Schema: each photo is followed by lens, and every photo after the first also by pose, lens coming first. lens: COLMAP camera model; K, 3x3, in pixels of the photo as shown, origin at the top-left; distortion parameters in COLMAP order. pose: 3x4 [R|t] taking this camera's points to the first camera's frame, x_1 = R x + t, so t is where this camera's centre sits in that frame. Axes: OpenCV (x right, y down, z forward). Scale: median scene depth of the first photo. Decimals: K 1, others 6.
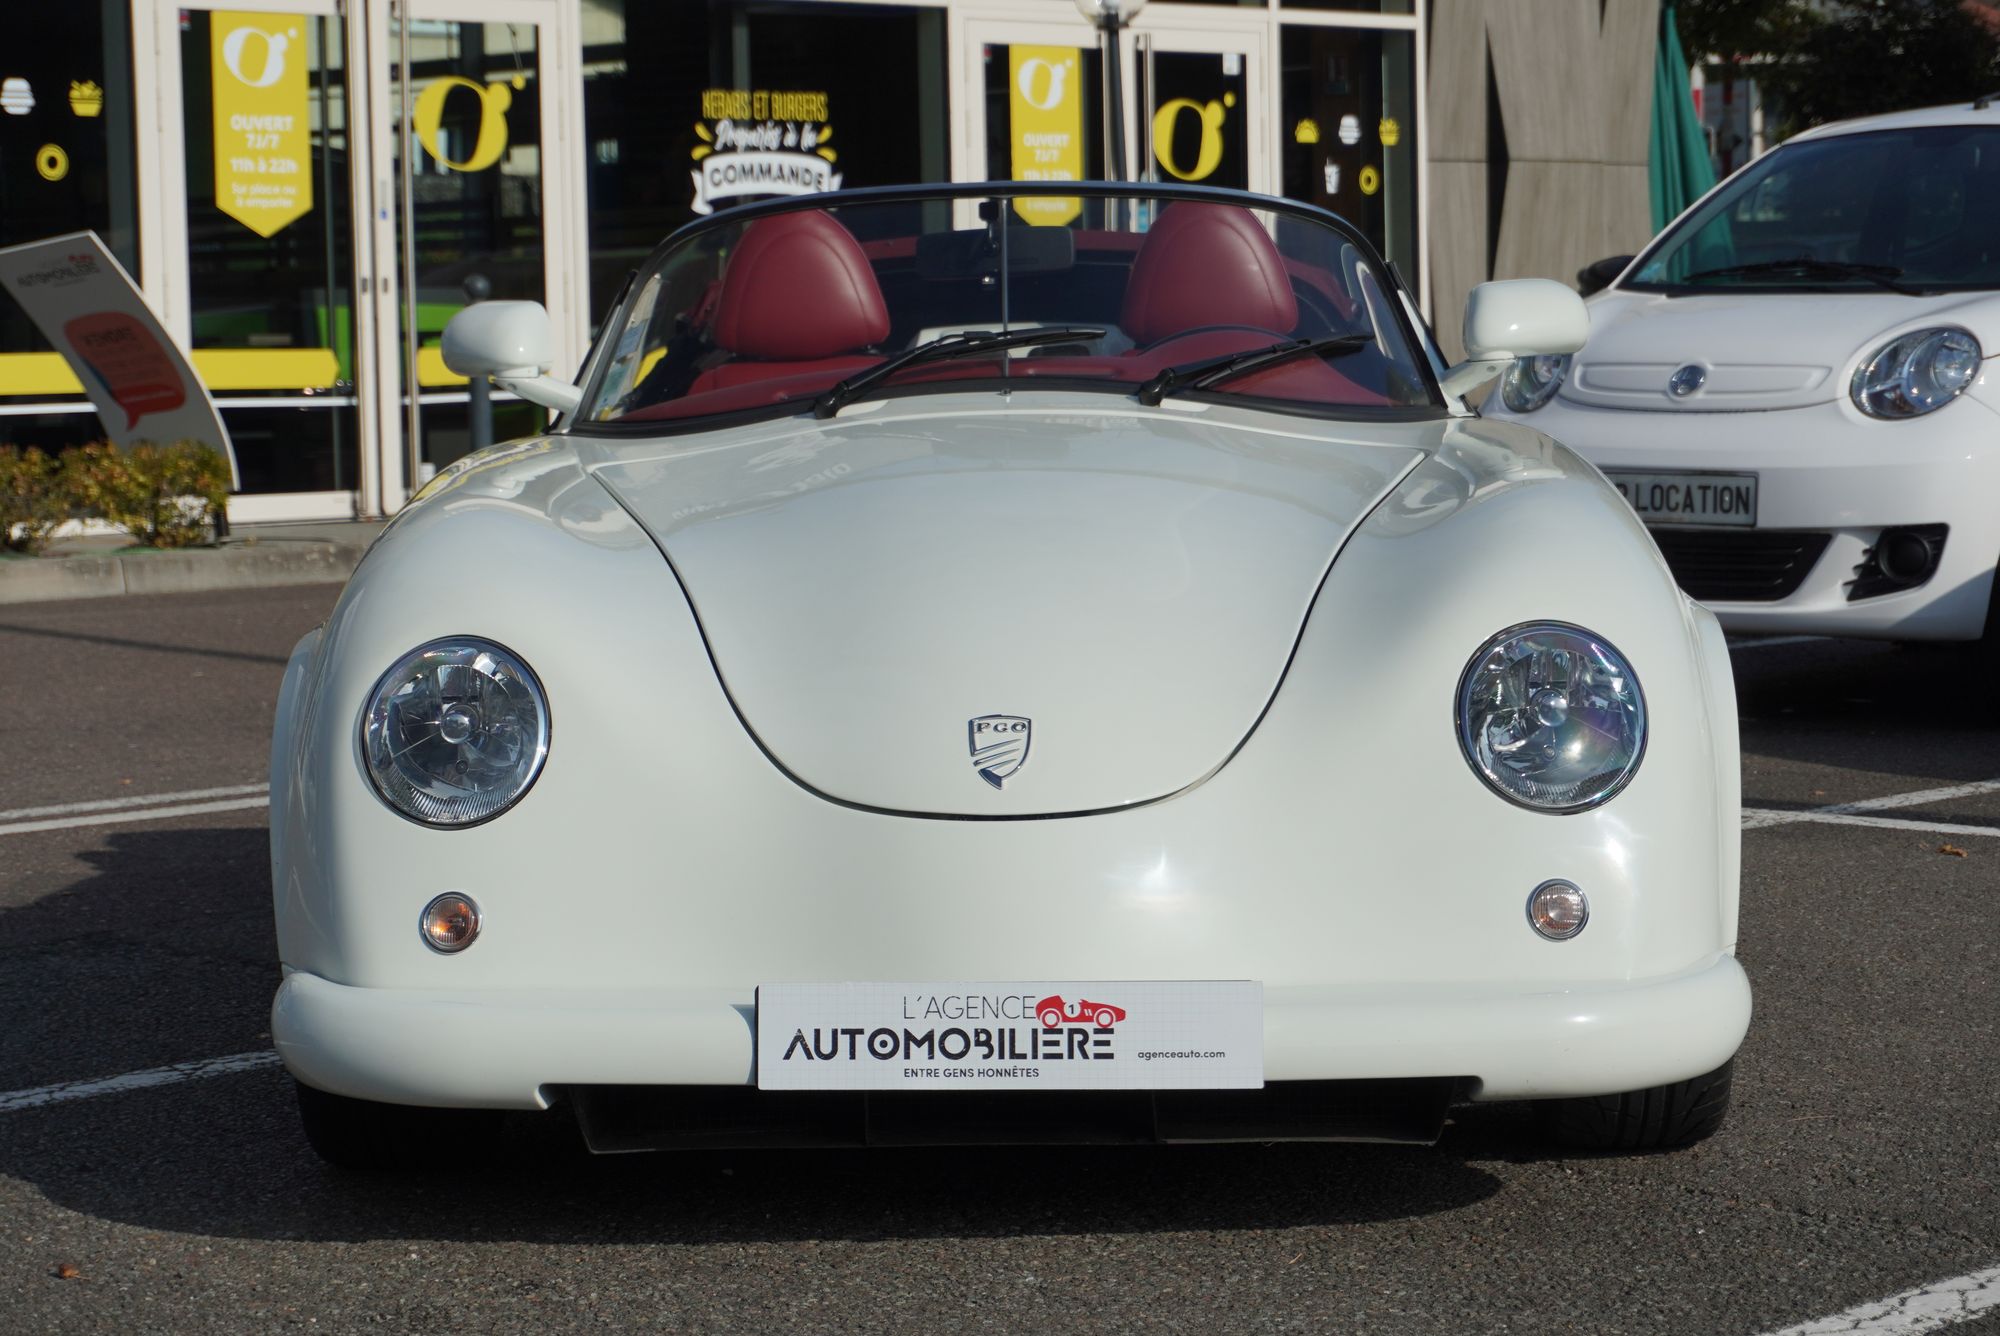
lens RADIAL K [[4596.0, 0, 1000.0], [0, 4596.0, 668.0], [0, 0, 1]] dist [-0.033618, 0.583828]
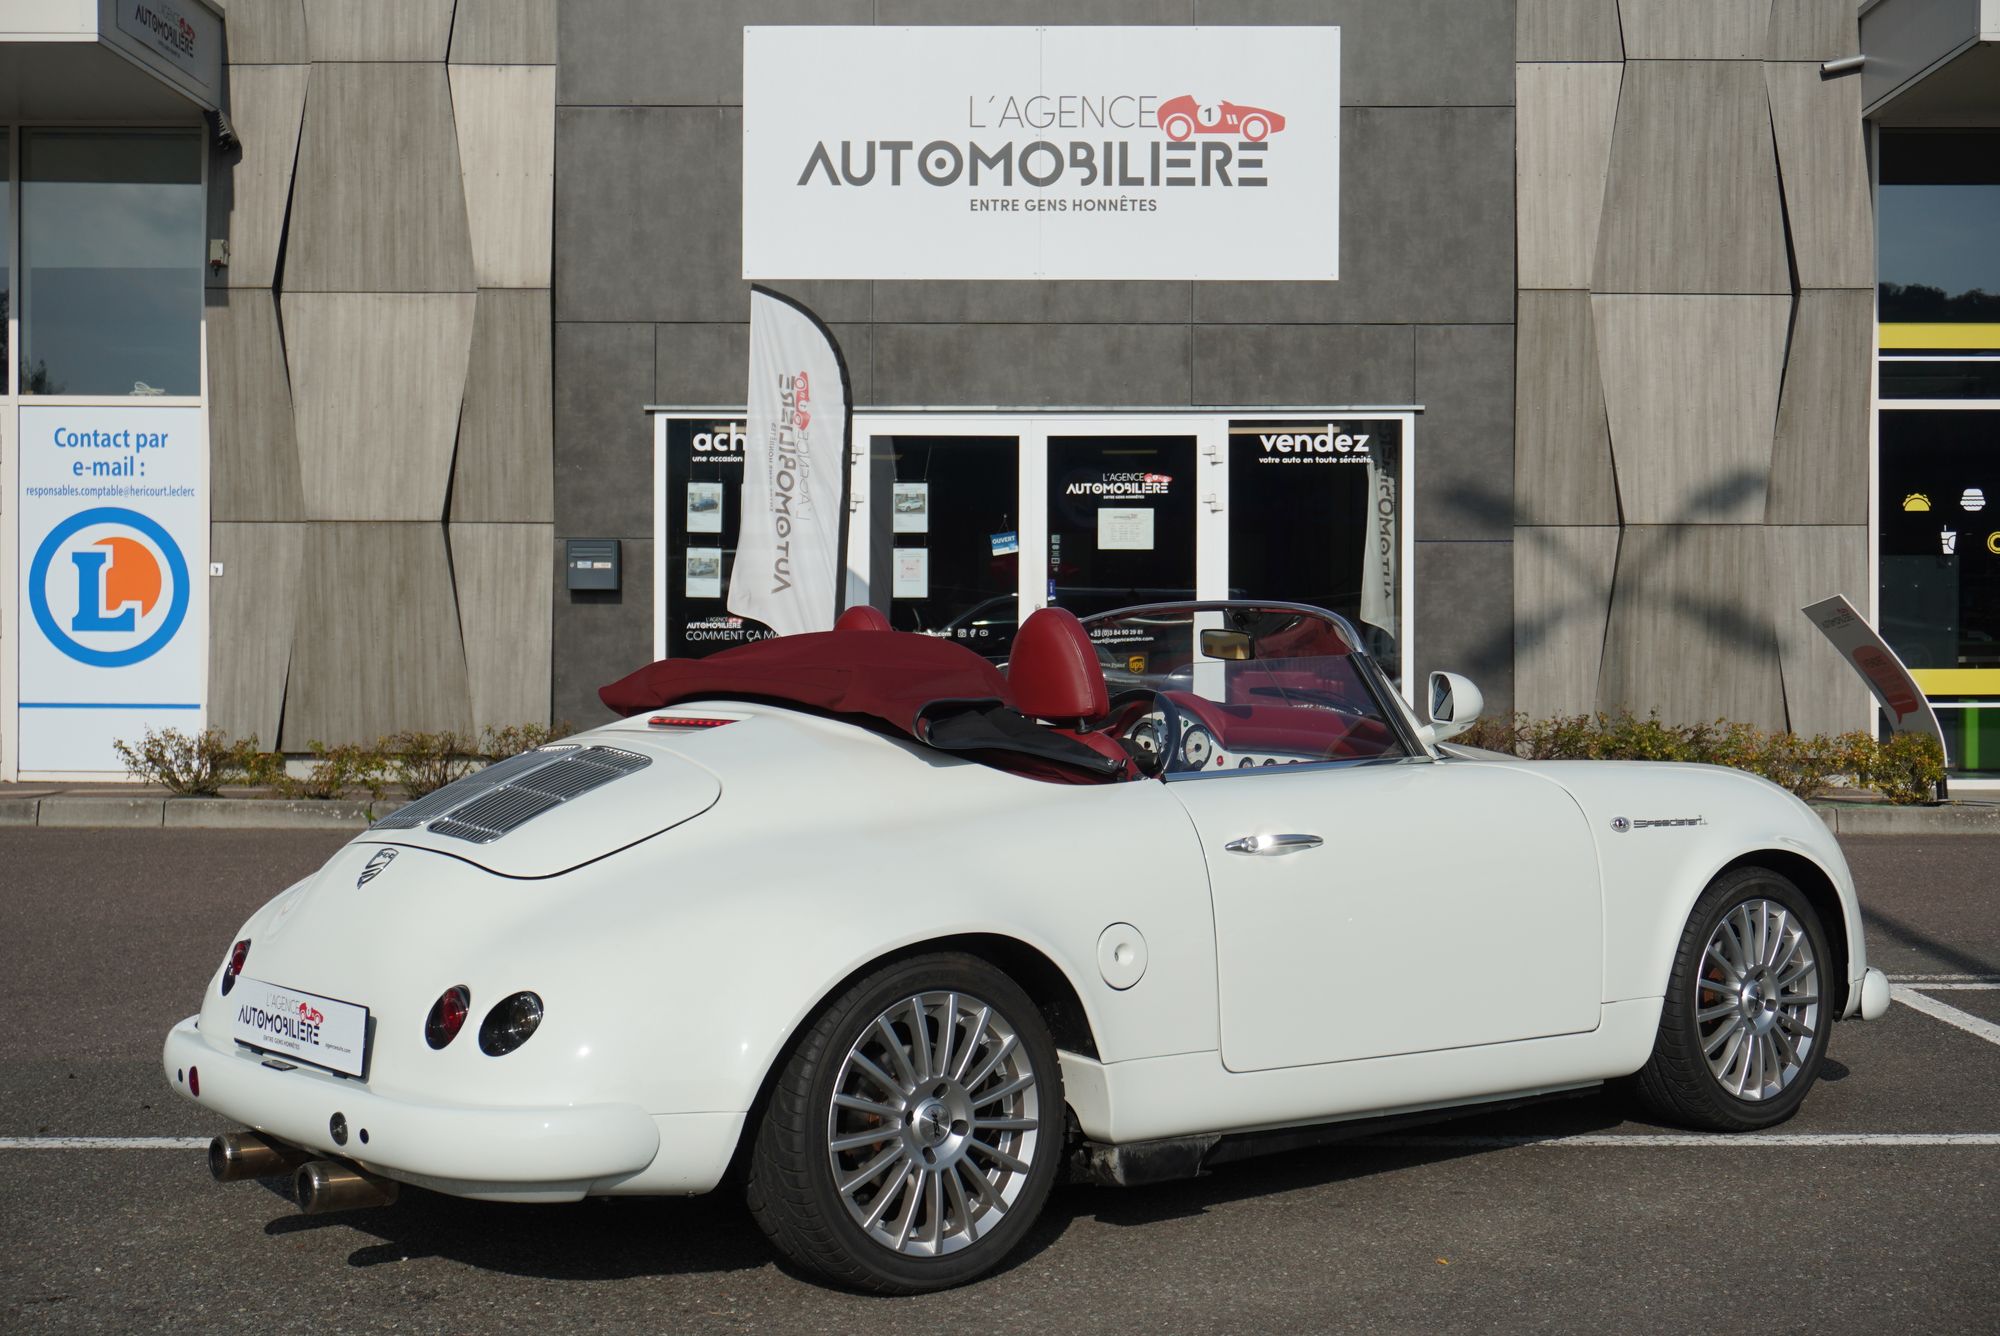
lens RADIAL K [[2755.4, 0, 999.8], [0, 2755.4, 677.8], [0, 0, 1]] dist [0.017052, -0.023818]
pose [[0.698962, 0.025973, -0.714687, 0.206882], [-0.065003, 0.997511, -0.027321, -0.019302], [0.712198, 0.065553, 0.698911, 0.132605]]
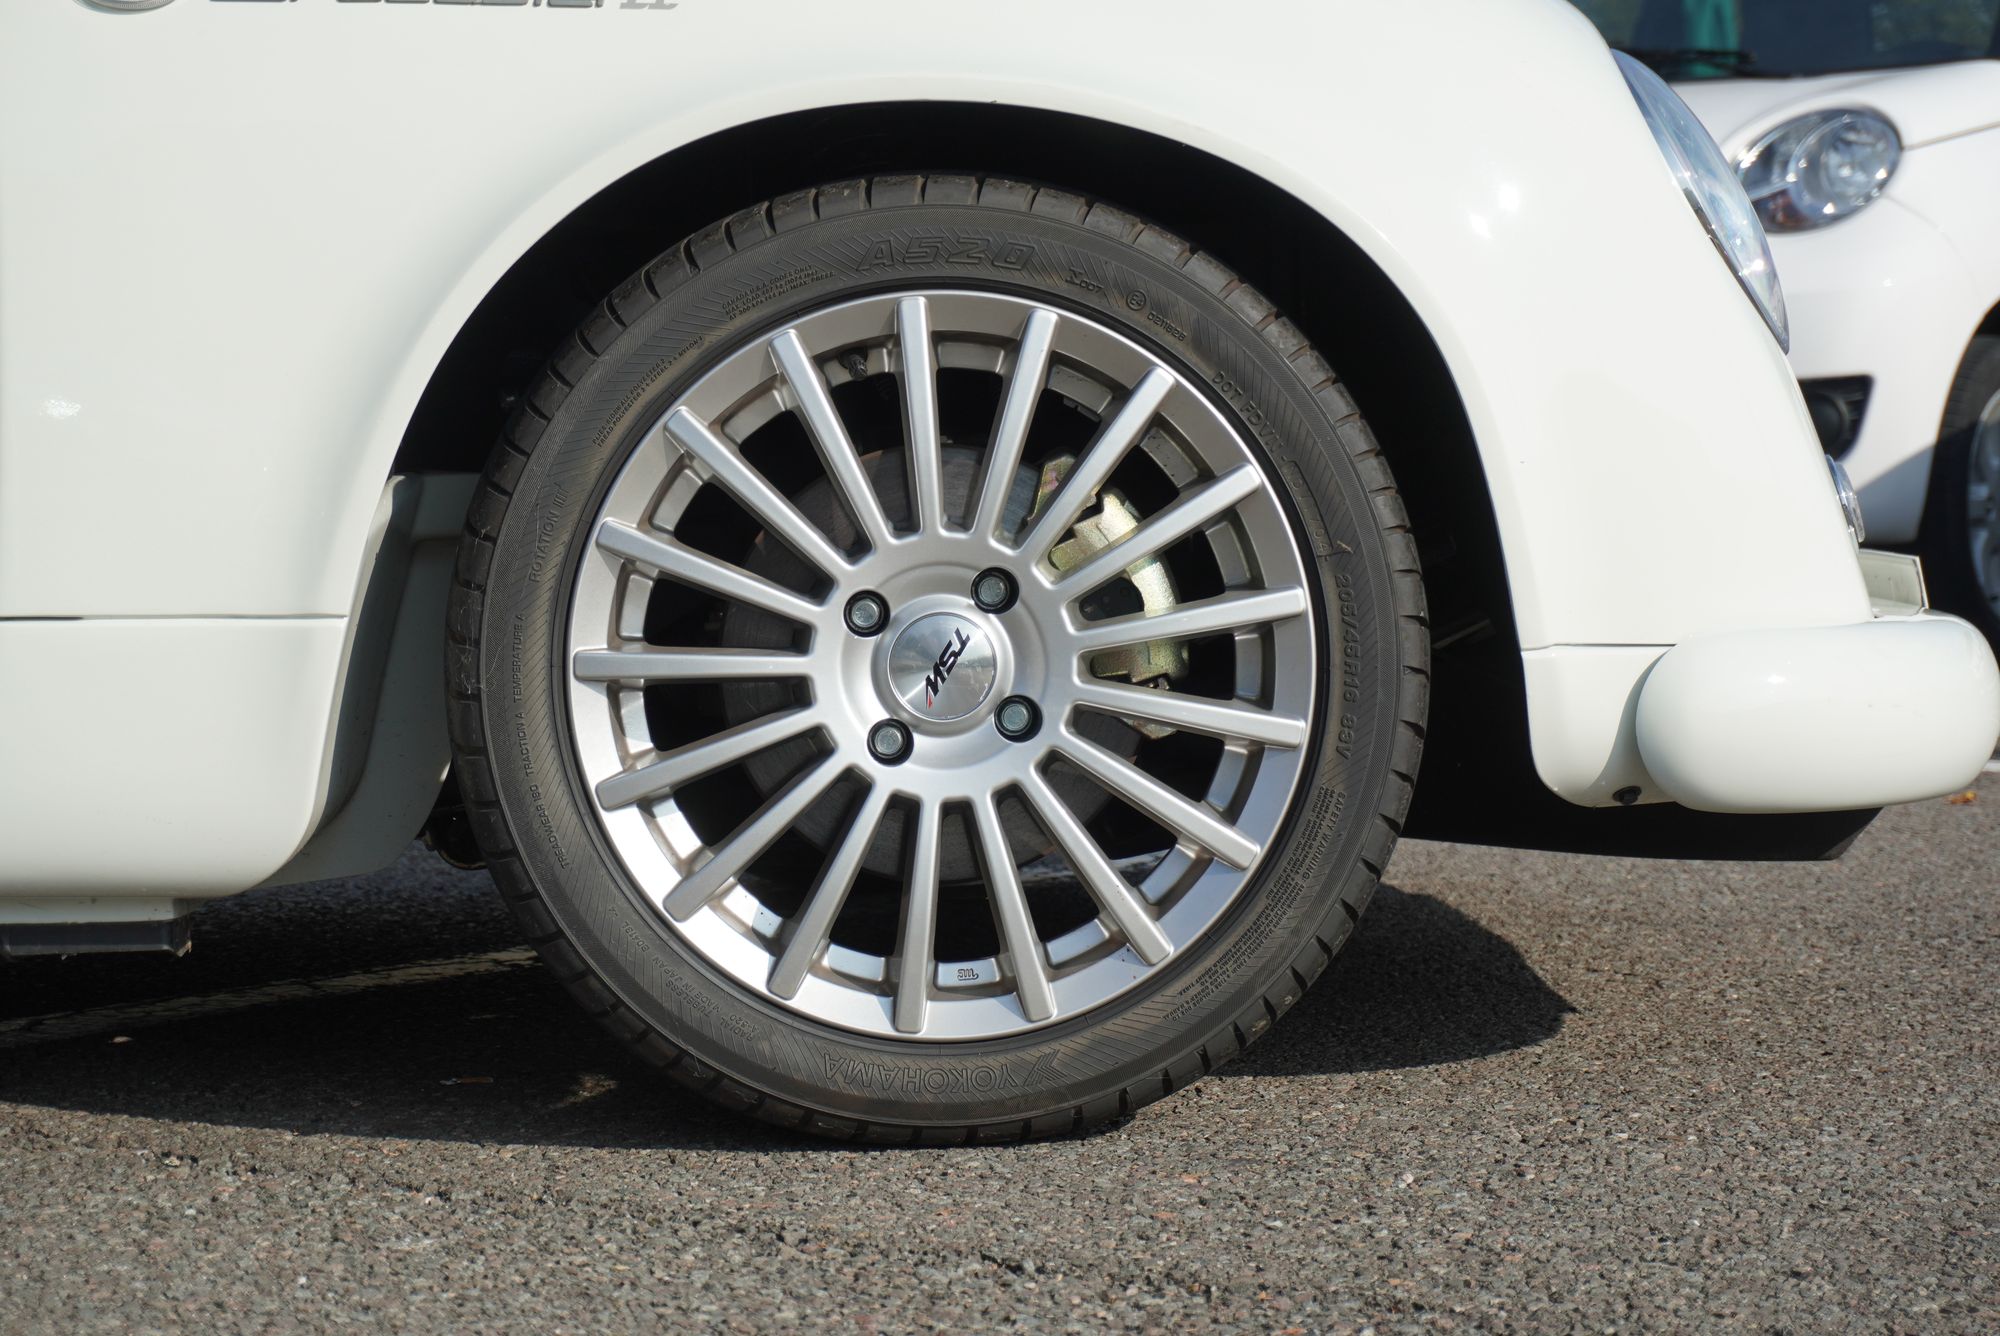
lens RADIAL K [[4397.6, 0, 1000.0], [0, 4397.6, 668.0], [0, 0, 1]] dist [0.018888, 0.086035]
pose [[0.992004, -0.010368, 0.125776, -0.006135], [0.013761, 0.999564, -0.026142, 0.015643], [-0.125450, 0.027664, 0.991714, 0.187211]]
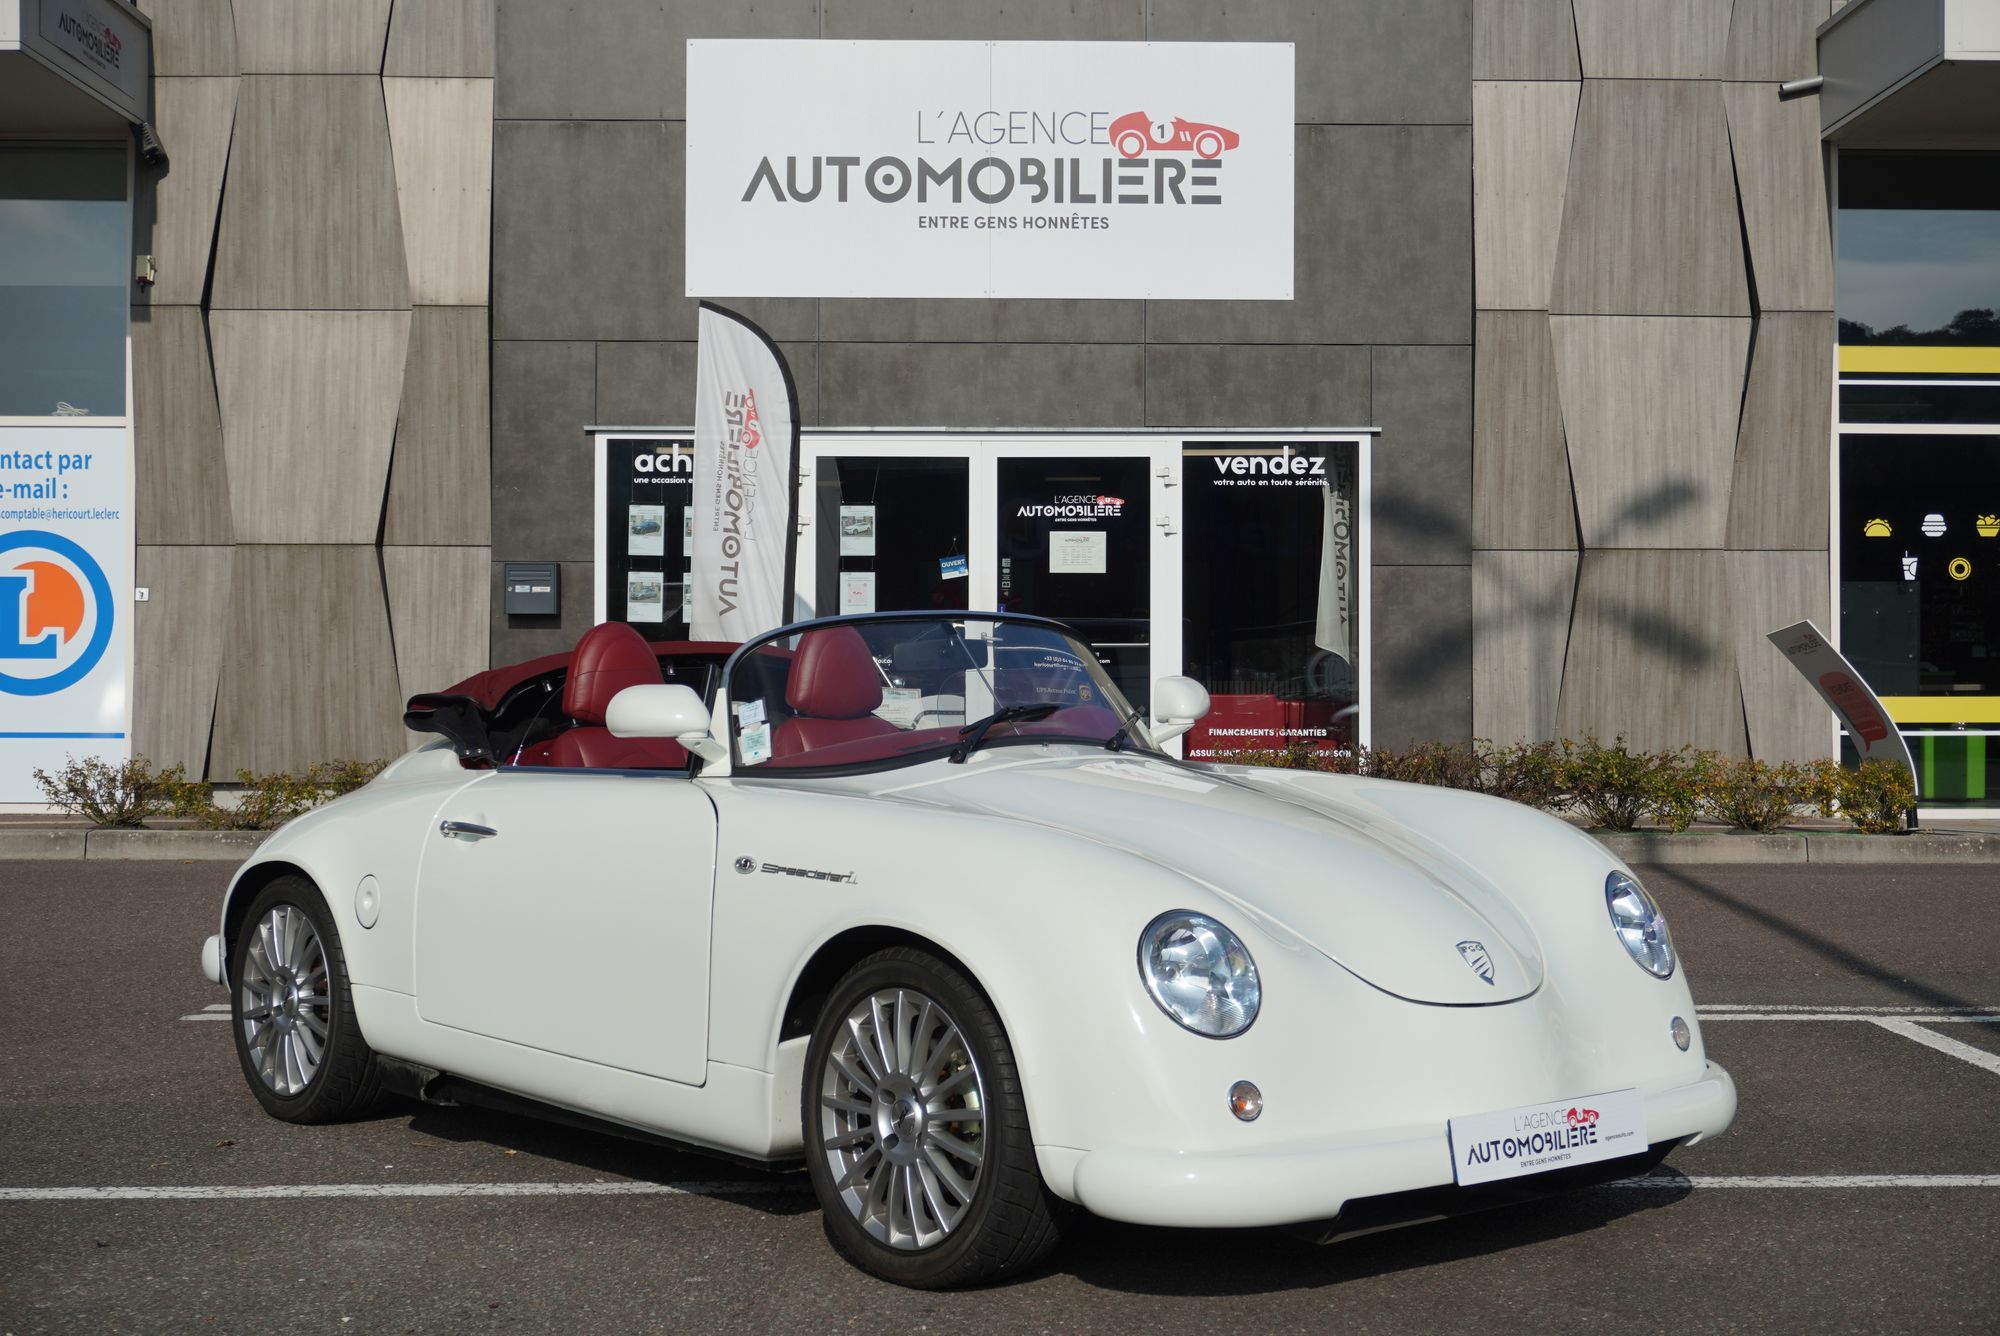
lens RADIAL K [[2765.9, 0, 1004.2], [0, 2765.9, 673.4], [0, 0, 1]] dist [-0.016777, 0.134788]
pose [[0.717287, 0.015967, -0.696595, 0.190739], [-0.063603, 0.997064, -0.042637, -0.017568], [0.693869, 0.074889, 0.716197, 0.141402]]
